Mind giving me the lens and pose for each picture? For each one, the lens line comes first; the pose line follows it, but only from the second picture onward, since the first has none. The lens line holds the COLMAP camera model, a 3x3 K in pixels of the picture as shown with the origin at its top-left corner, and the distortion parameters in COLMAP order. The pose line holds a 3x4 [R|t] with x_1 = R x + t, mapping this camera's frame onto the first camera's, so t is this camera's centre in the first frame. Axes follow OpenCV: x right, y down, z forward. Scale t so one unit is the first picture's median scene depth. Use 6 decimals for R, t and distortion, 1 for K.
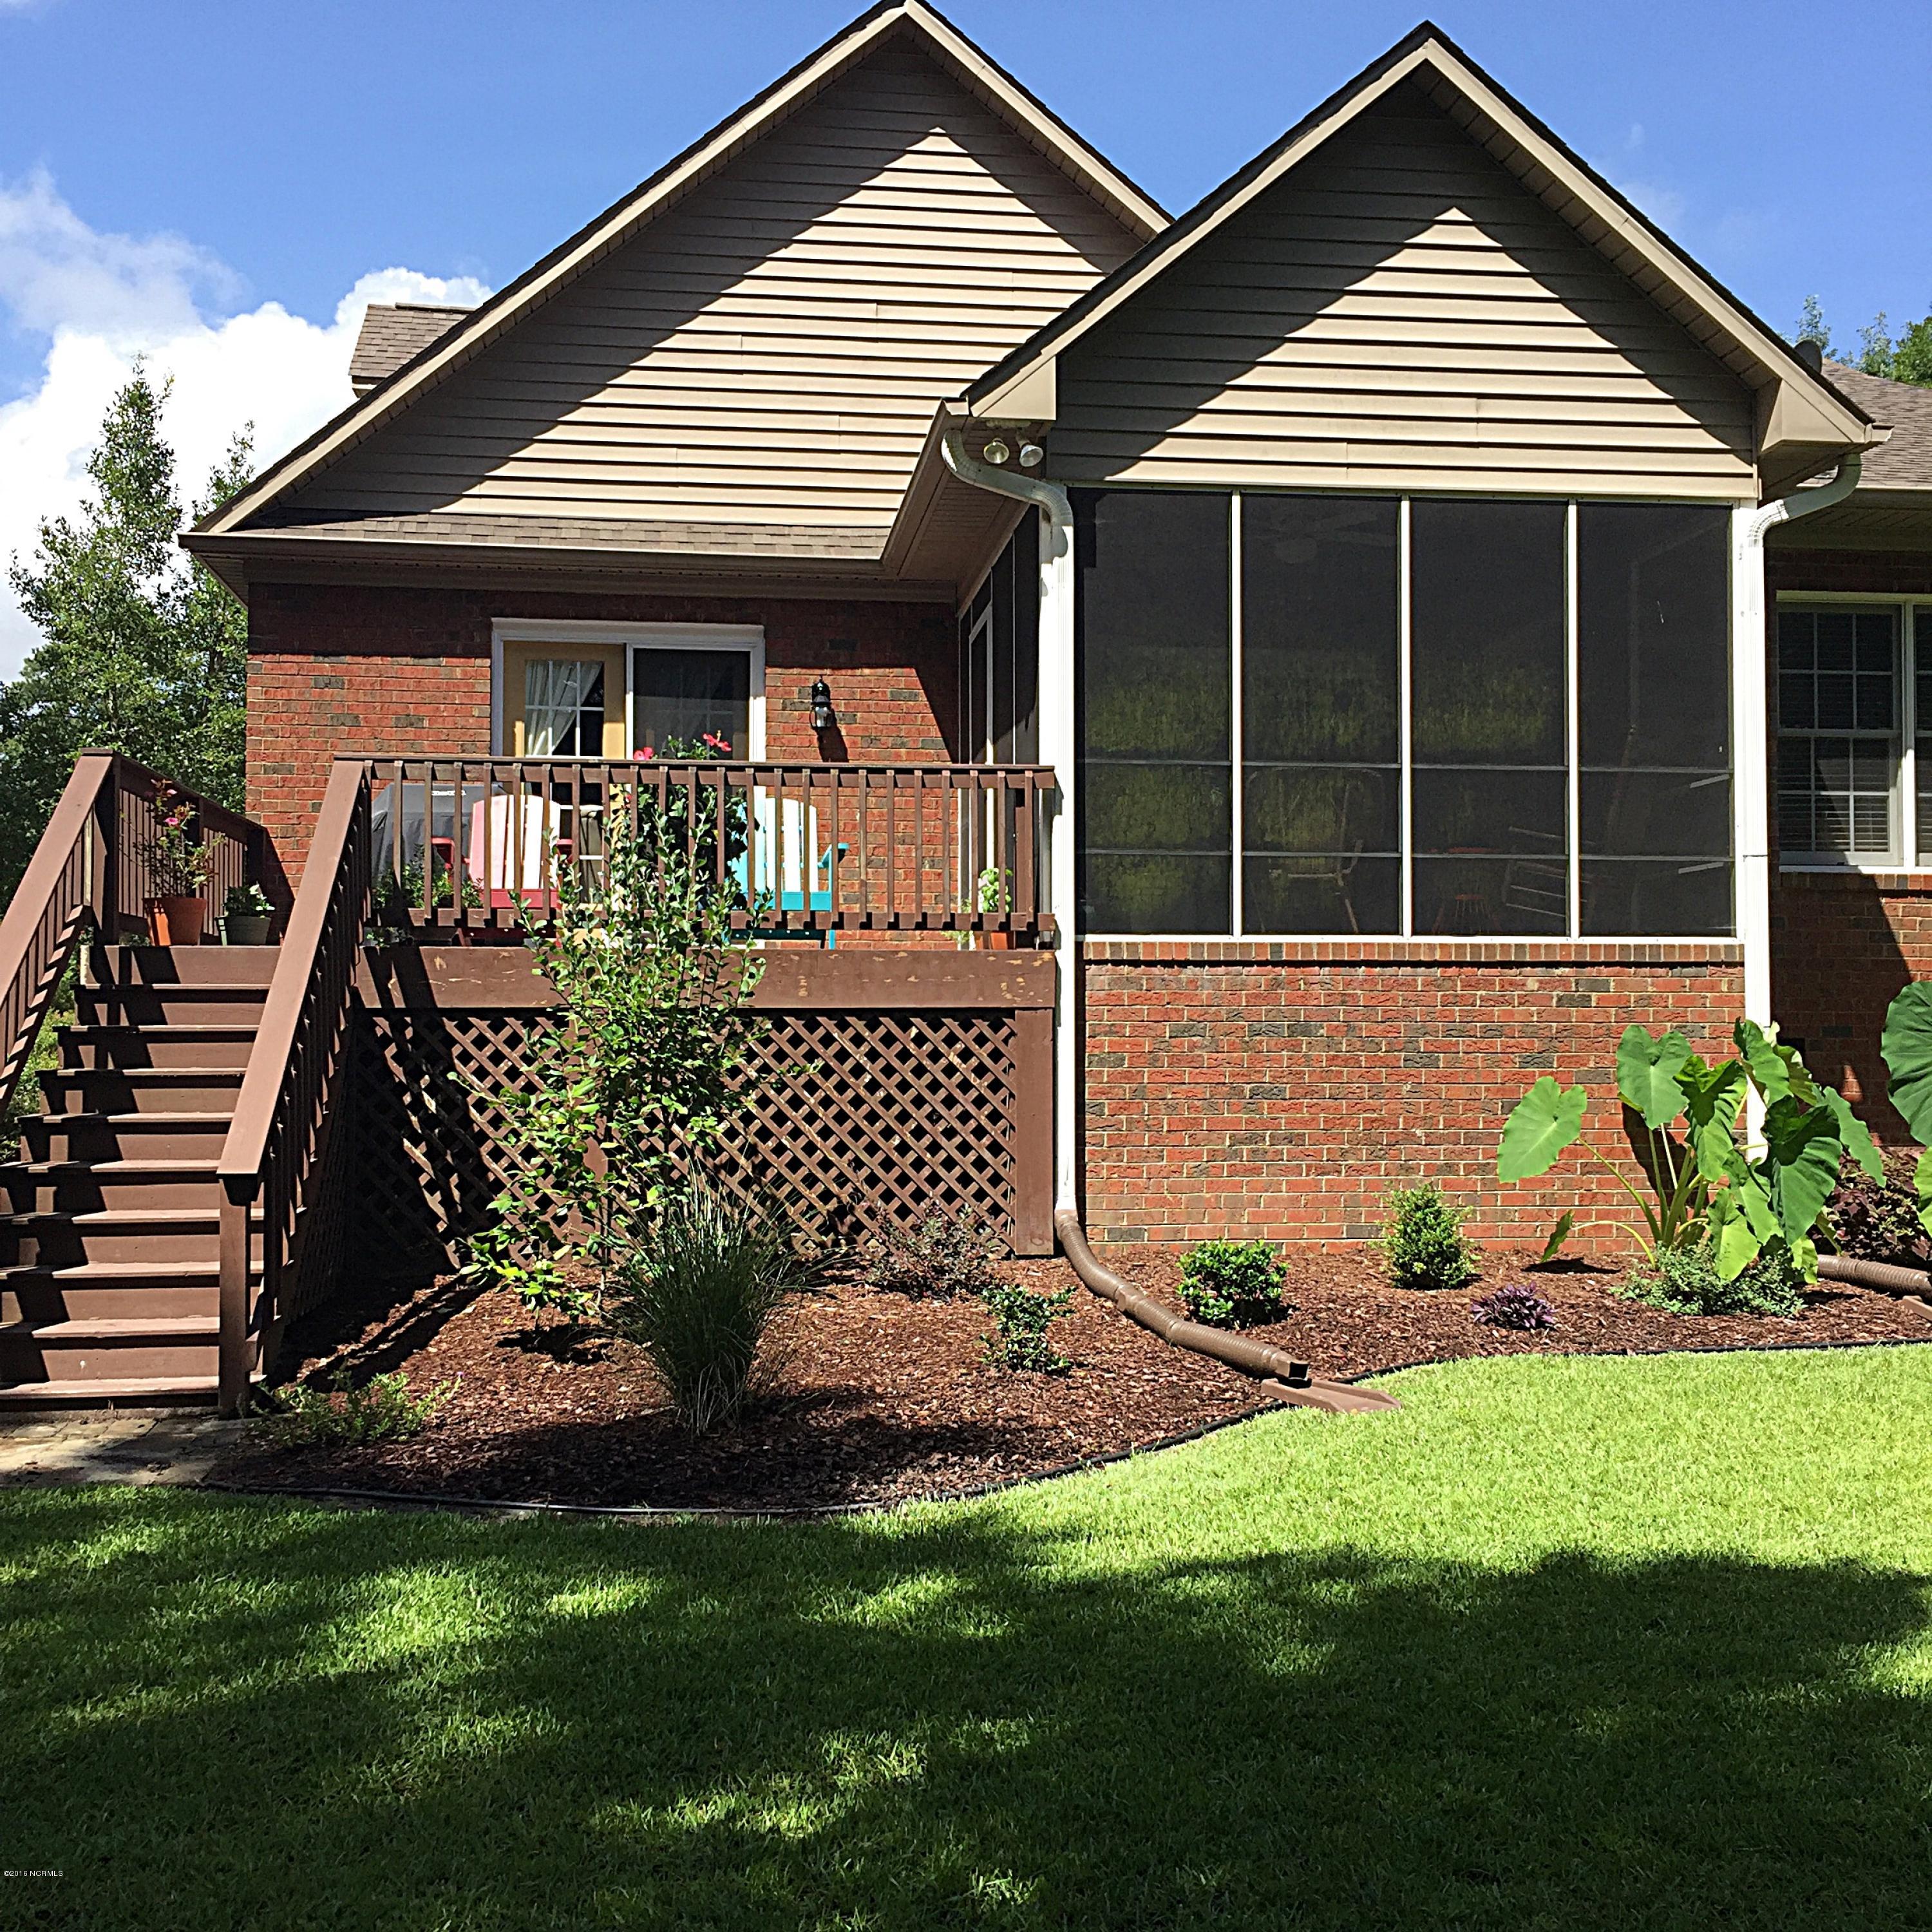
lens RADIAL K [[2194.4, 0, 965.5], [0, 2194.4, 970.4], [0, 0, 1]] dist [0.040317, 0.000000]
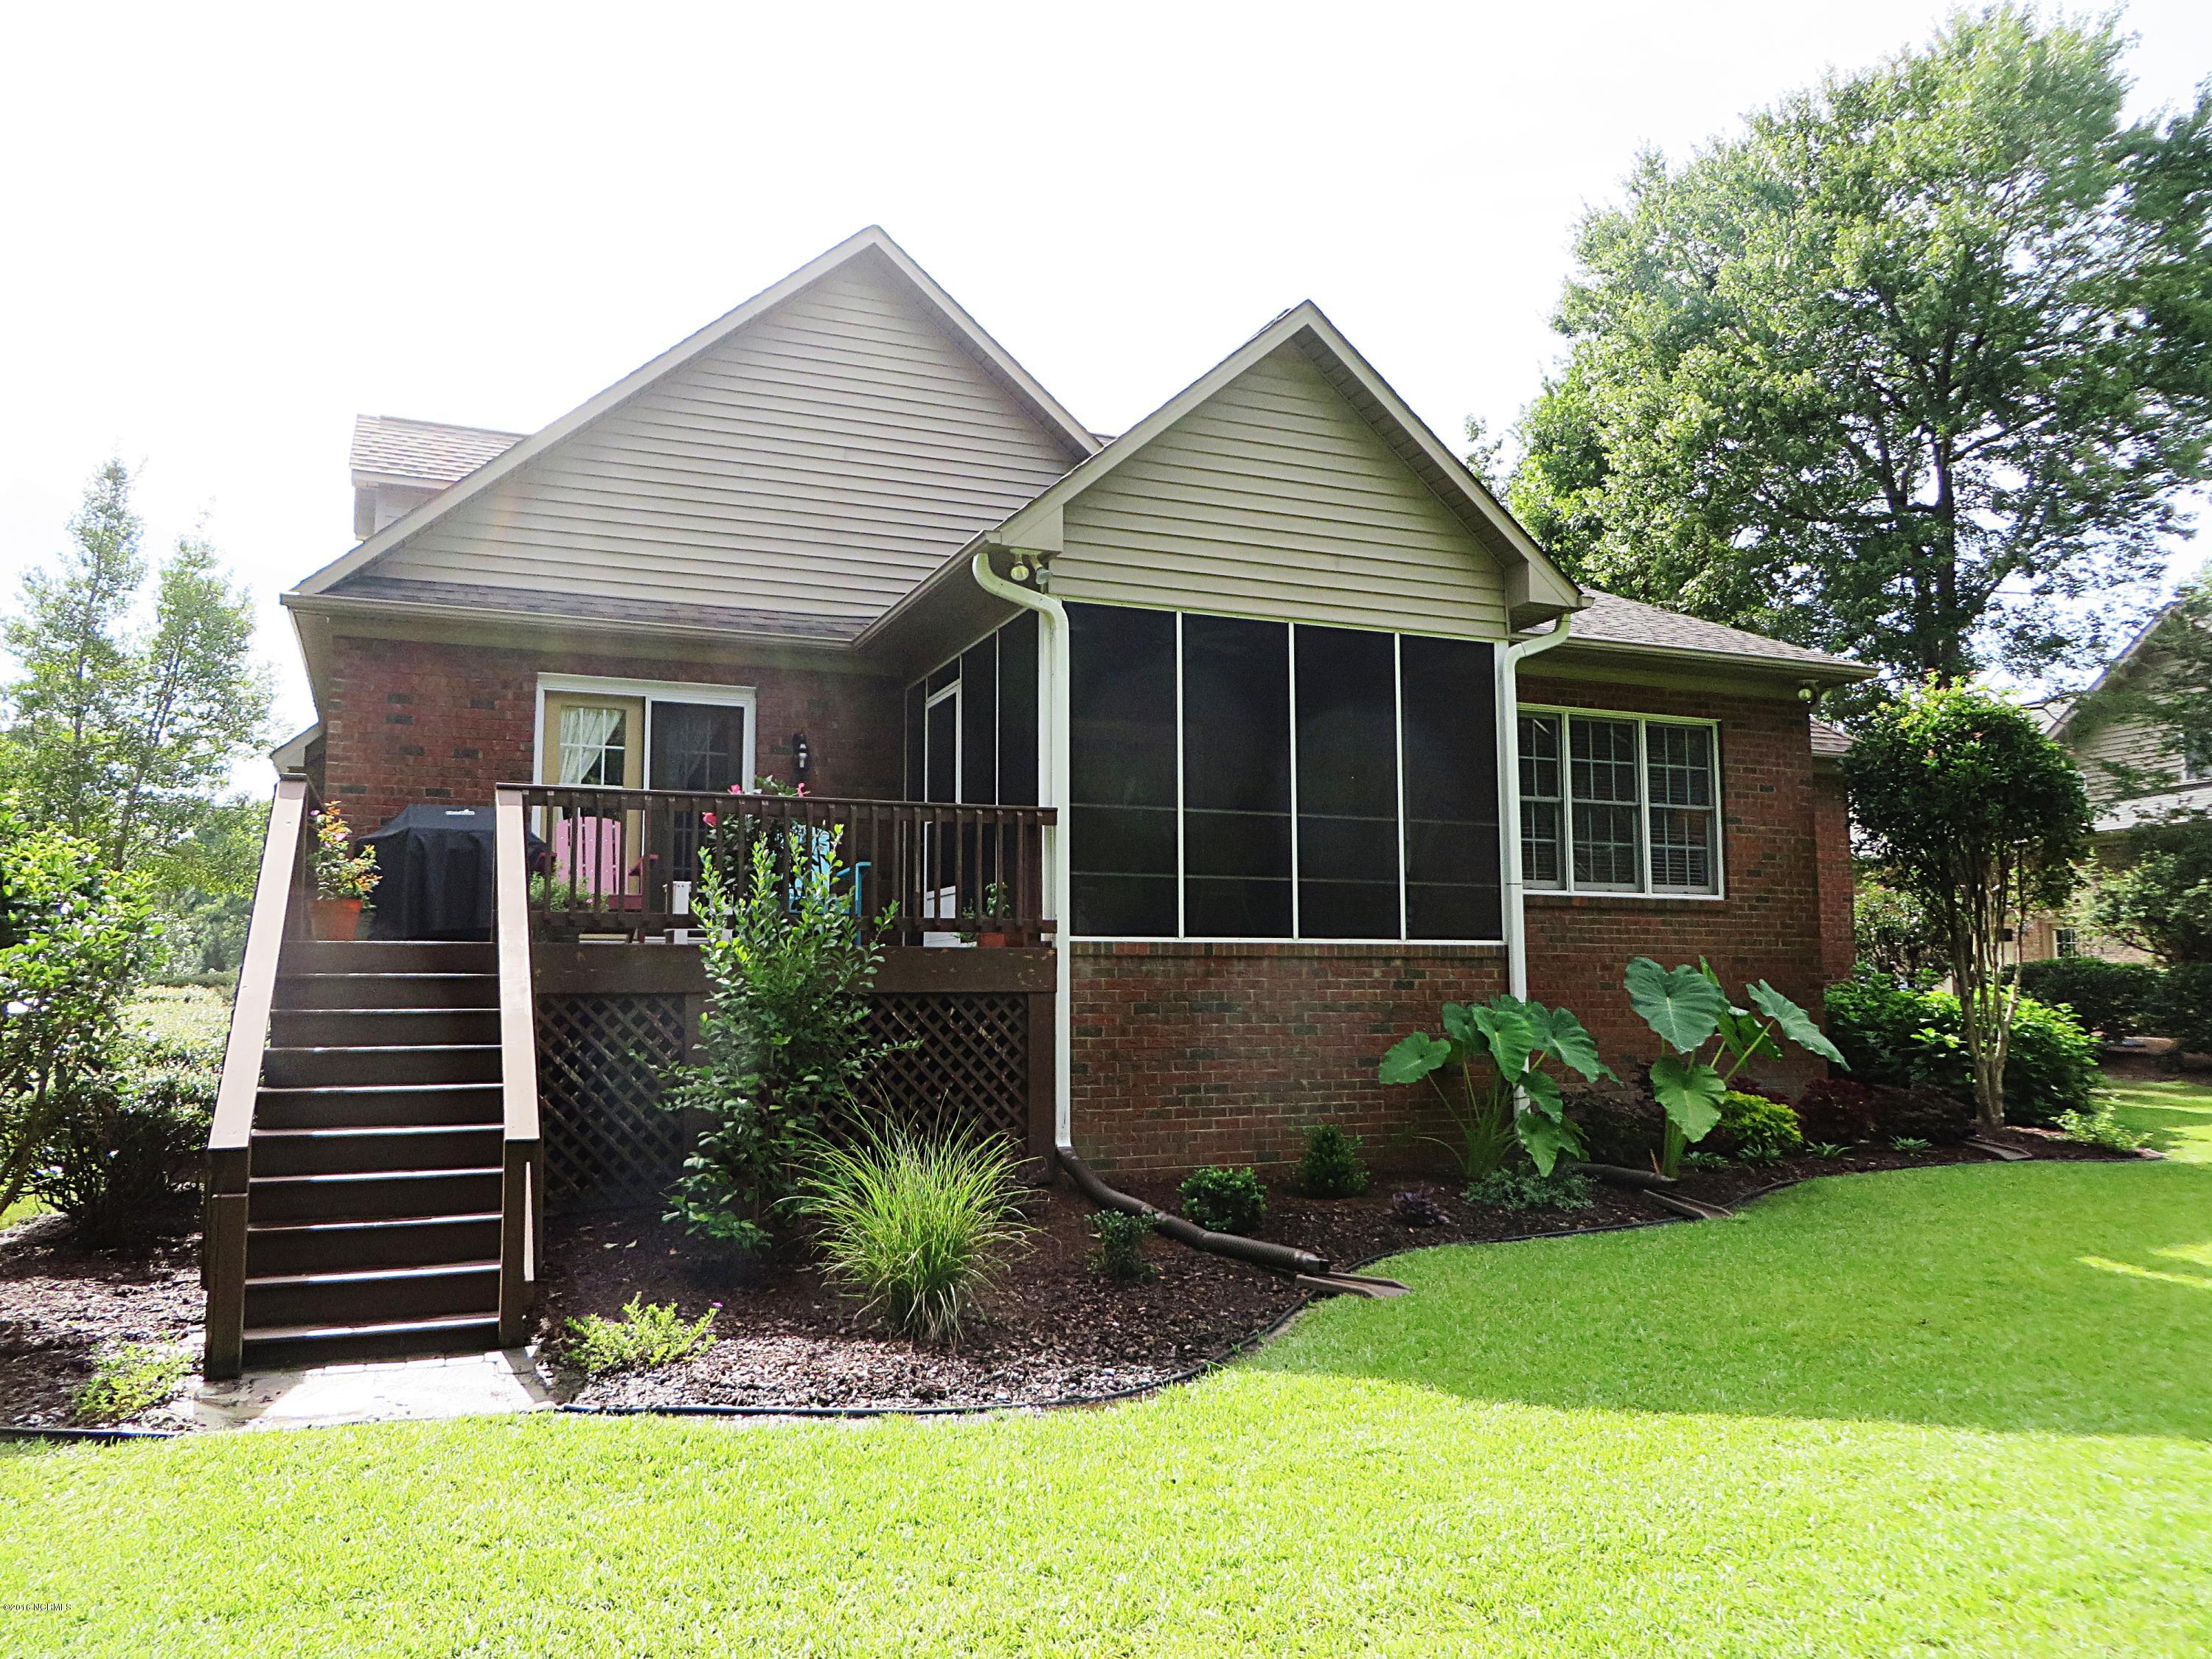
lens RADIAL K [[1656.9, 0, 1109.9], [0, 1656.9, 822.3], [0, 0, 1]] dist [-0.037462, 0.000306]
pose [[0.960453, 0.025965, 0.277228, -0.199211], [-0.004532, 0.996968, -0.077675, -0.006919], [-0.278405, 0.073347, 0.957659, 0.036522]]
